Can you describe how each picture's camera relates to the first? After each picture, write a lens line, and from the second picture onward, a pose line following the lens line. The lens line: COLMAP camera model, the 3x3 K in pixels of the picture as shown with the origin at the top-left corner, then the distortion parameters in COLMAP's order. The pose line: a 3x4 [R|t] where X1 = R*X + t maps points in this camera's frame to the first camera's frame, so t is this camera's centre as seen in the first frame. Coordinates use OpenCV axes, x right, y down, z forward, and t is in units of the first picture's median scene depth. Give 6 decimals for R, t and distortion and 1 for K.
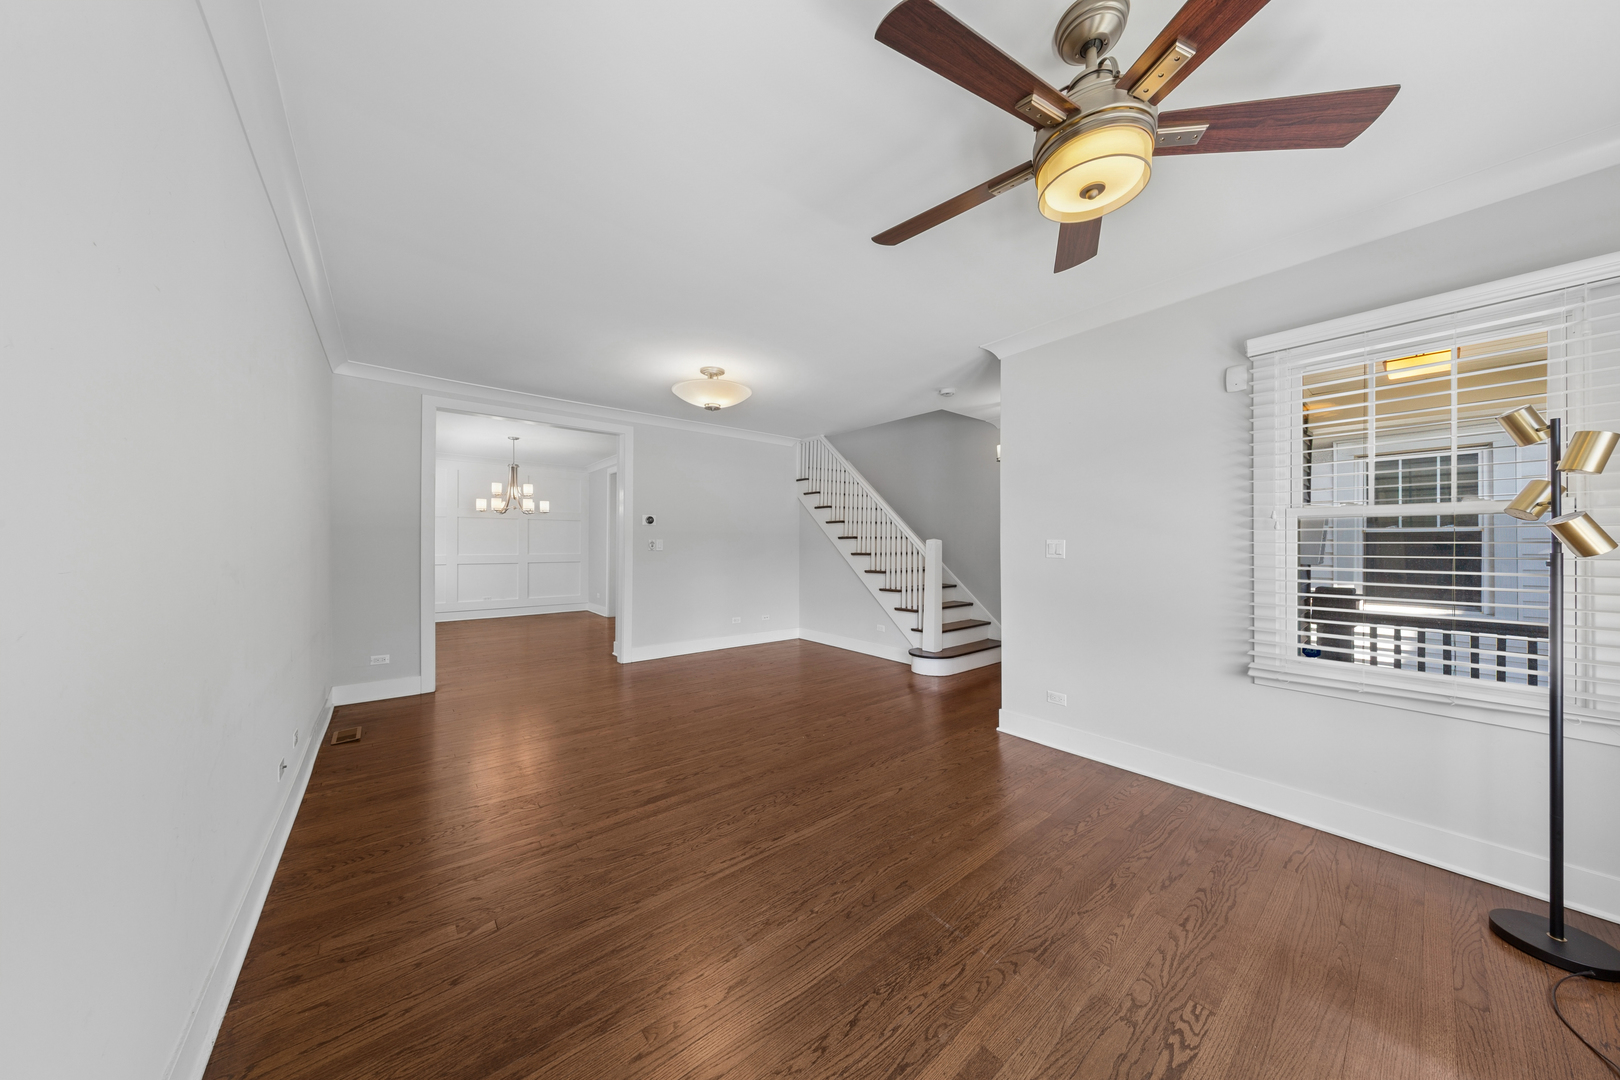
lens RADIAL K [[506.3, 0, 820.2], [0, 506.3, 543.6], [0, 0, 1]] dist [0.002089, 0.000078]
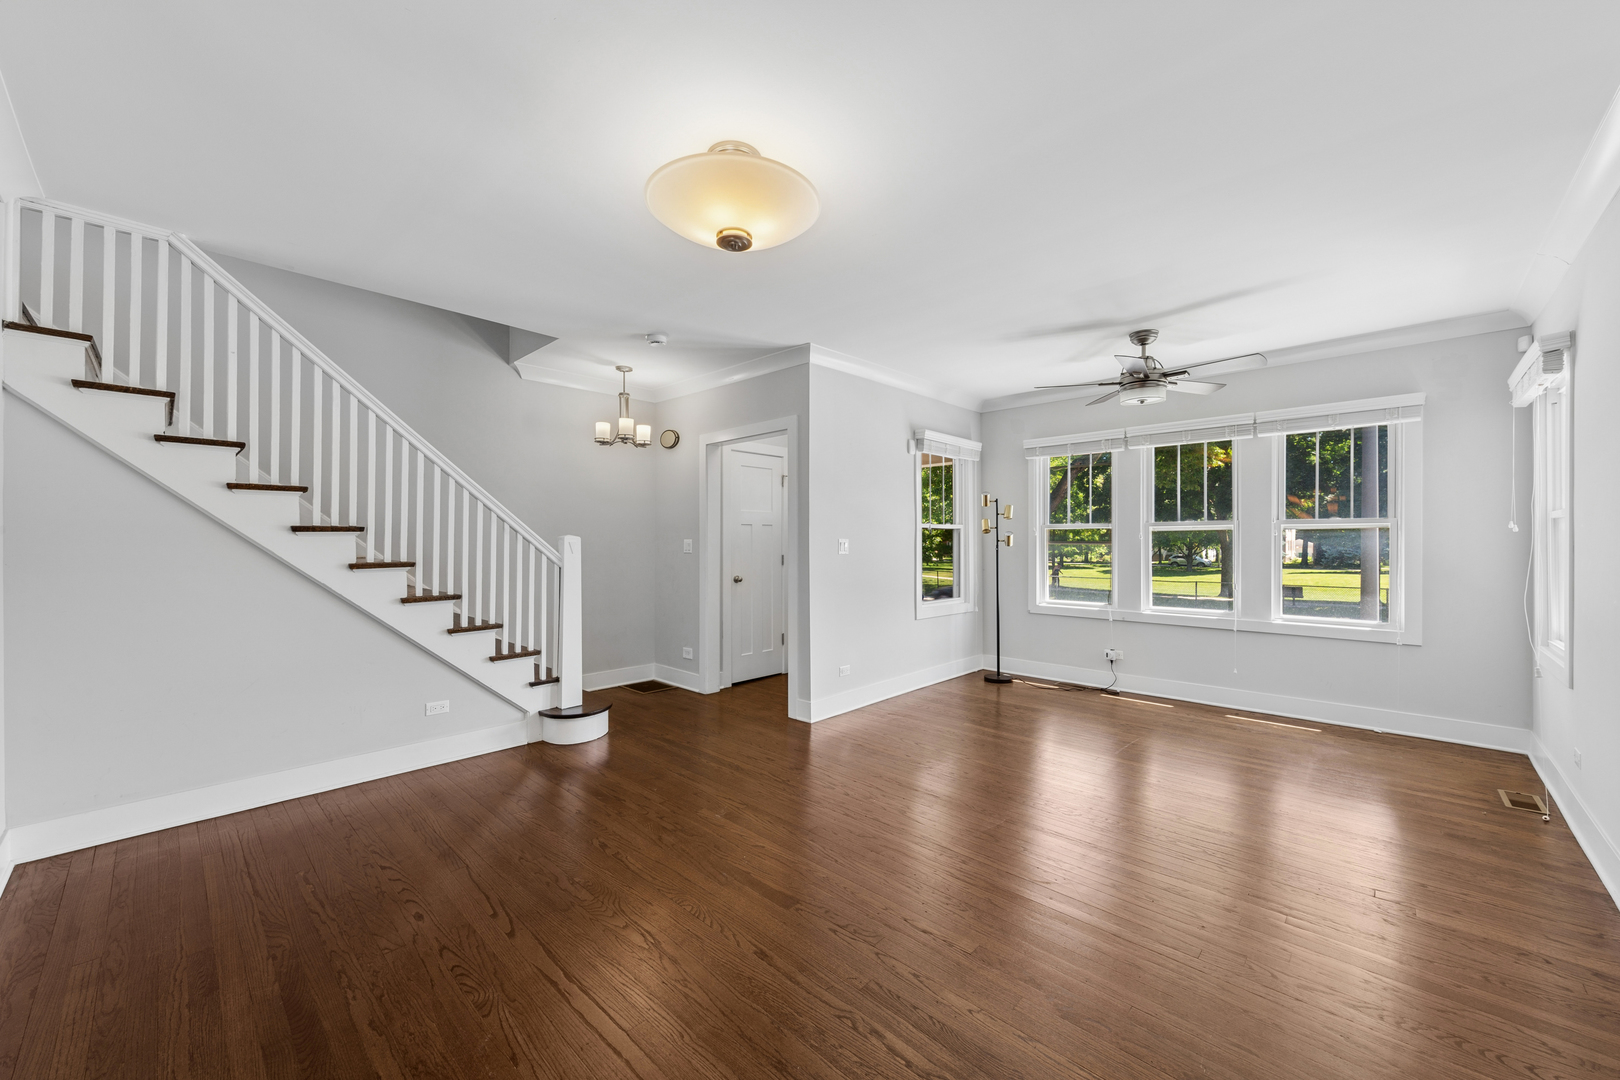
lens RADIAL K [[599.4, 0, 811.0], [0, 599.4, 536.8], [0, 0, 1]] dist [0.001277, 0.000169]
pose [[-0.119309, 0.011230, 0.992794, -0.666109], [-0.001403, 0.999933, -0.011479, 0.001126], [-0.992856, -0.002762, -0.119285, 0.876361]]
